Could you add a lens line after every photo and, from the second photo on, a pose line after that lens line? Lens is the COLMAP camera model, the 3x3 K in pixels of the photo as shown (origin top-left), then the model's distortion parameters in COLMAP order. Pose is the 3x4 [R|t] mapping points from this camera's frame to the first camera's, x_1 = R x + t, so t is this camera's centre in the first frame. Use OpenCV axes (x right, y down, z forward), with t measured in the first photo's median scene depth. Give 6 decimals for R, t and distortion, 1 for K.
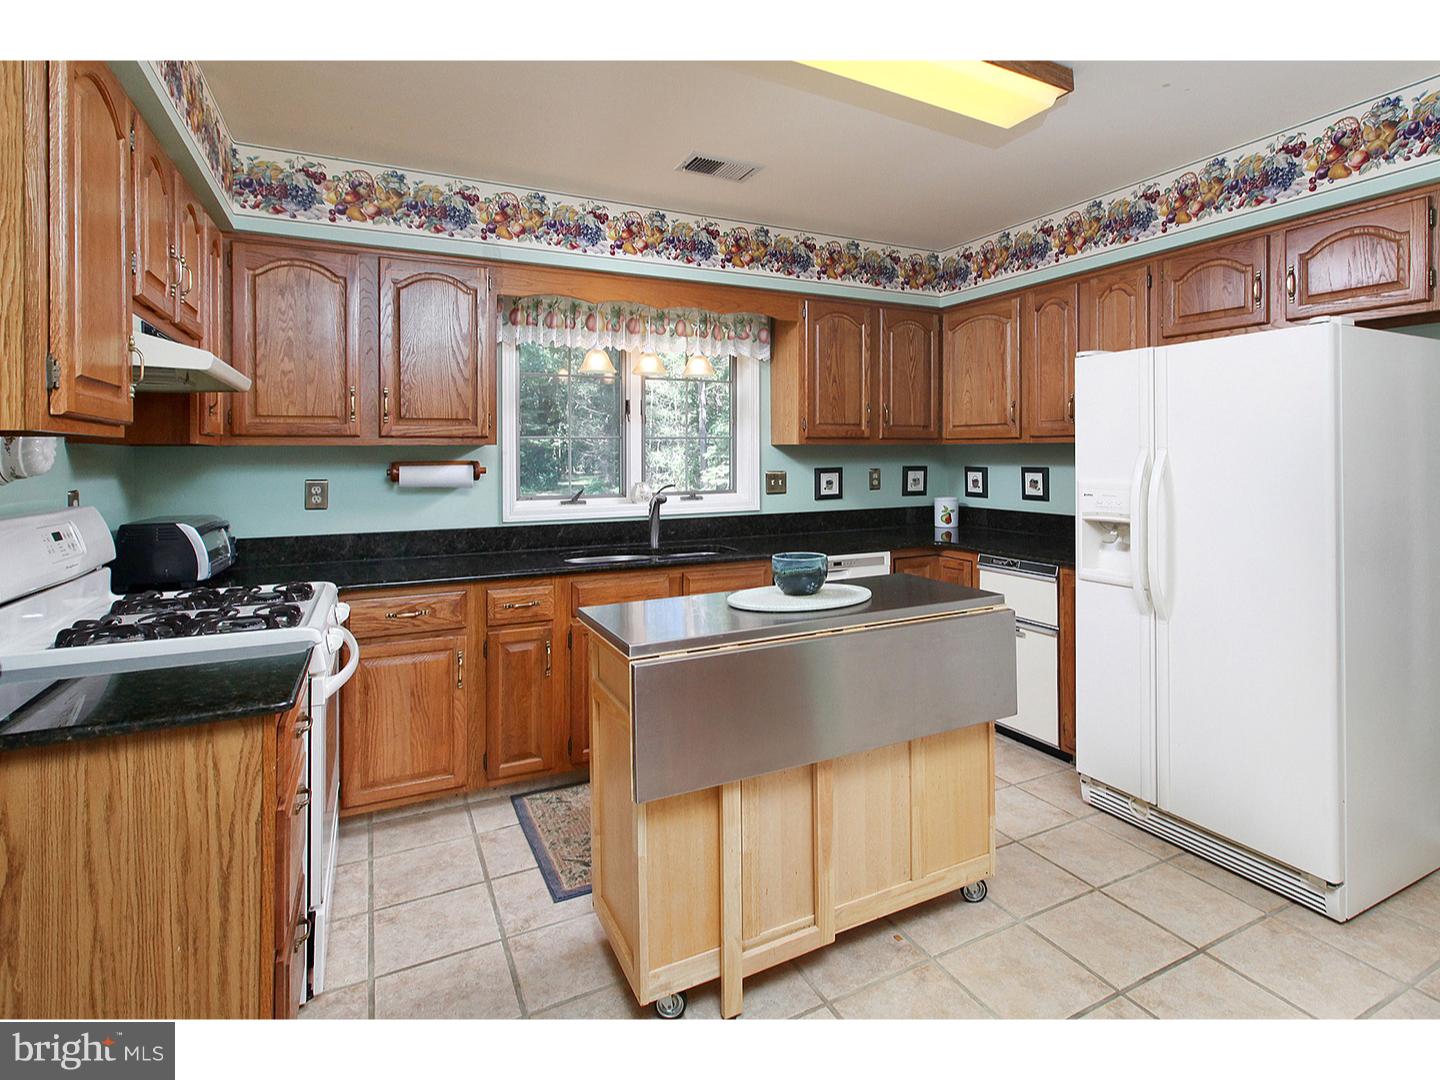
lens RADIAL K [[684.9, 0, 715.1], [0, 684.9, 544.4], [0, 0, 1]] dist [-0.017117, 0.006732]
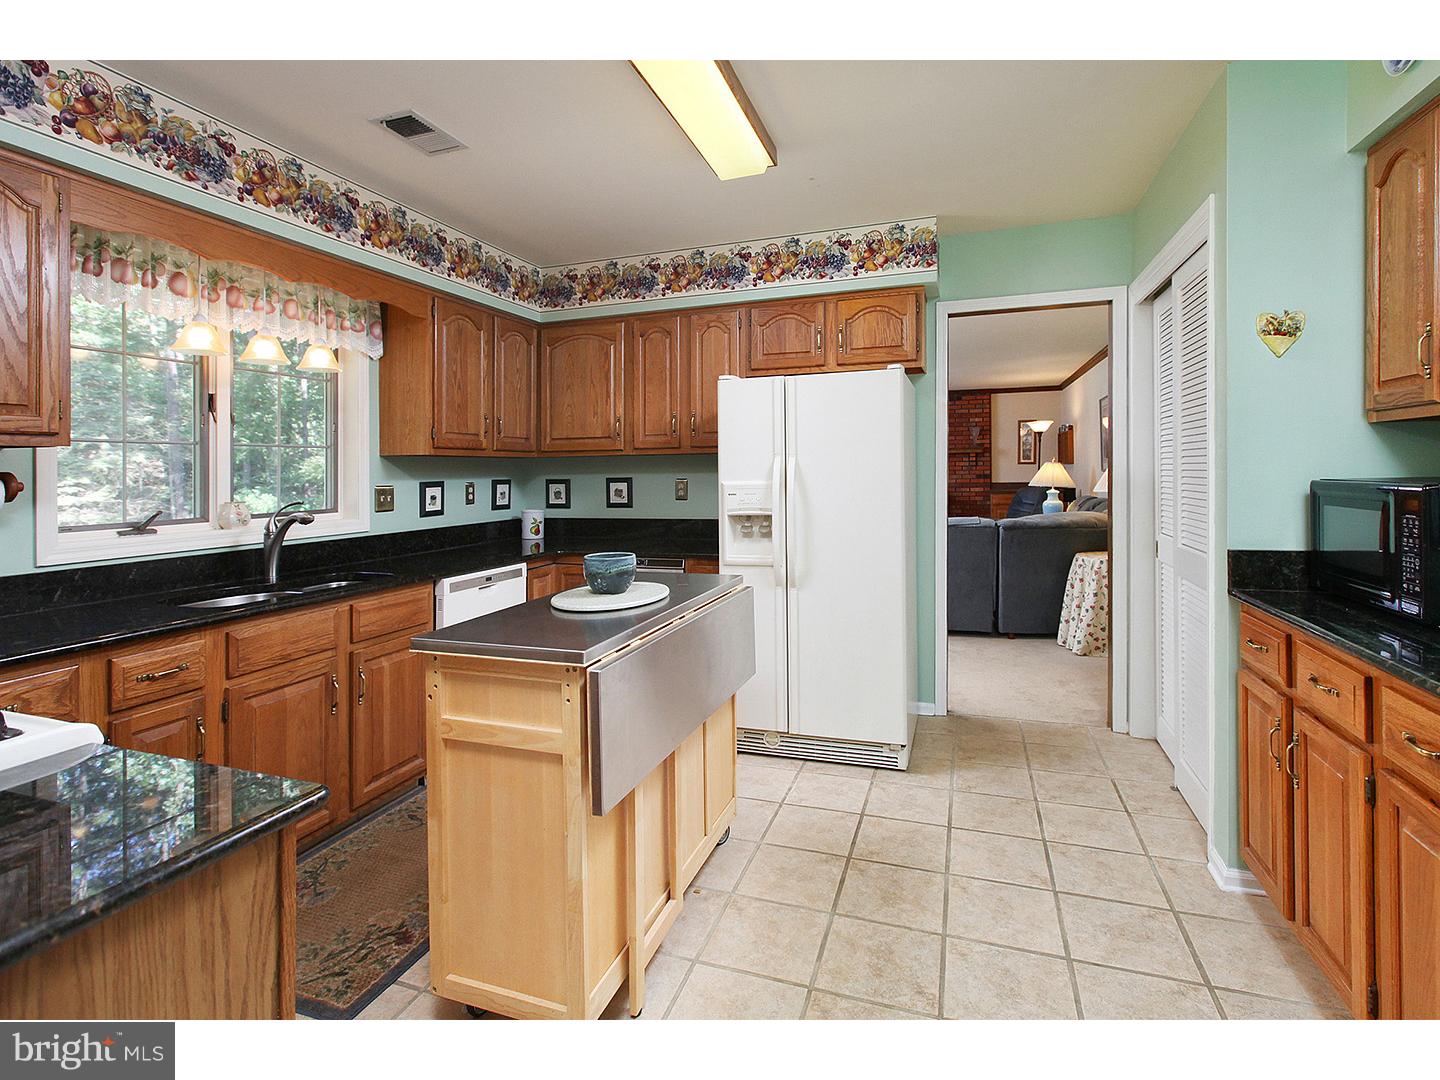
lens RADIAL K [[684.9, 0, 734.2], [0, 684.9, 568.1], [0, 0, 1]] dist [-0.017117, 0.006732]
pose [[0.753909, -0.101256, 0.649128, -0.196360], [0.096132, 0.994419, 0.043468, 0.004819], [-0.649907, 0.029631, 0.759436, 0.052839]]
